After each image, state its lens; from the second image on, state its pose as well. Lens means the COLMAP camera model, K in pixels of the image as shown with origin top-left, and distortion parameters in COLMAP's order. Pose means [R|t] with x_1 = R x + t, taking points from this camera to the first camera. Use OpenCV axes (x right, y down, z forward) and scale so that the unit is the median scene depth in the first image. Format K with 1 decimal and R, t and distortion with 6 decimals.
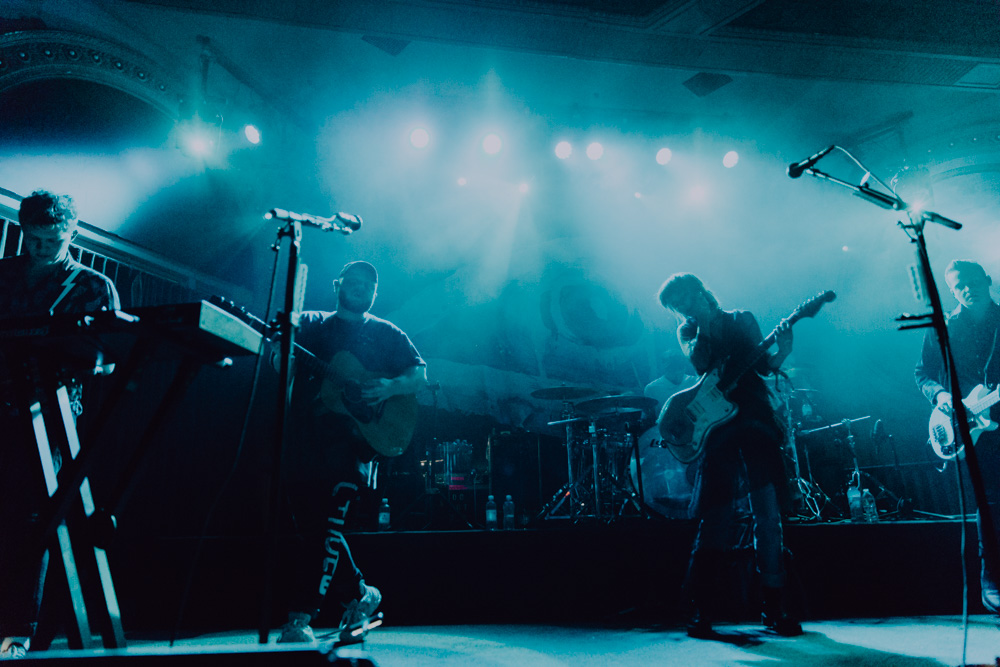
lens RADIAL K [[663.4, 0, 498.1], [0, 663.4, 329.4], [0, 0, 1]] dist [0.006064, 0.000763]
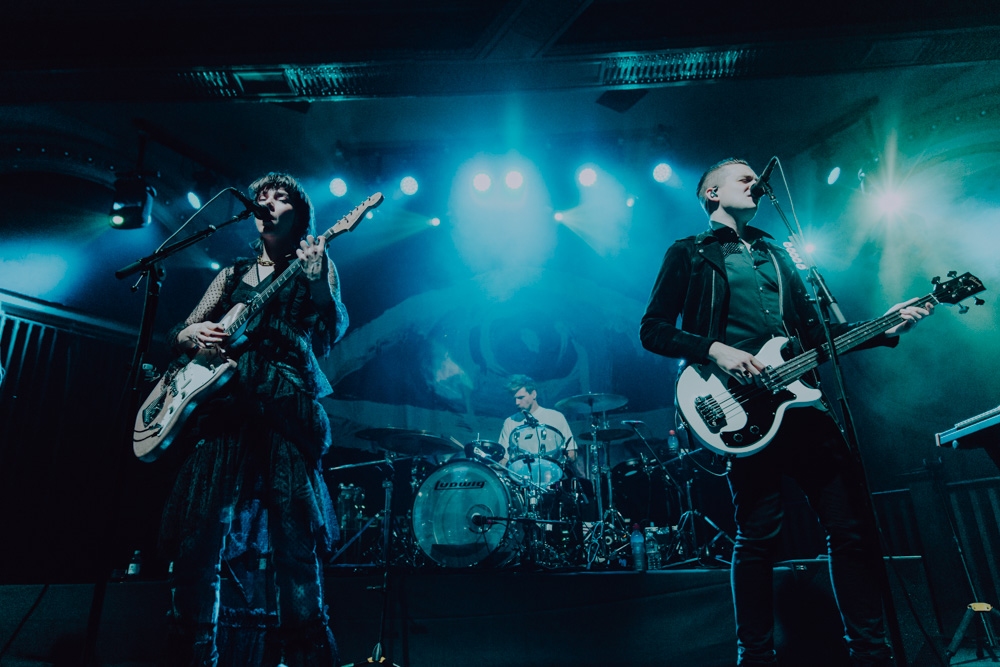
lens RADIAL K [[663.4, 0, 498.1], [0, 663.4, 329.4], [0, 0, 1]] dist [0.006064, 0.000763]
pose [[0.980057, -0.068695, -0.186464, 0.307717], [0.059251, 0.996684, -0.055764, 0.004154], [0.189676, 0.043603, 0.980878, 0.045797]]
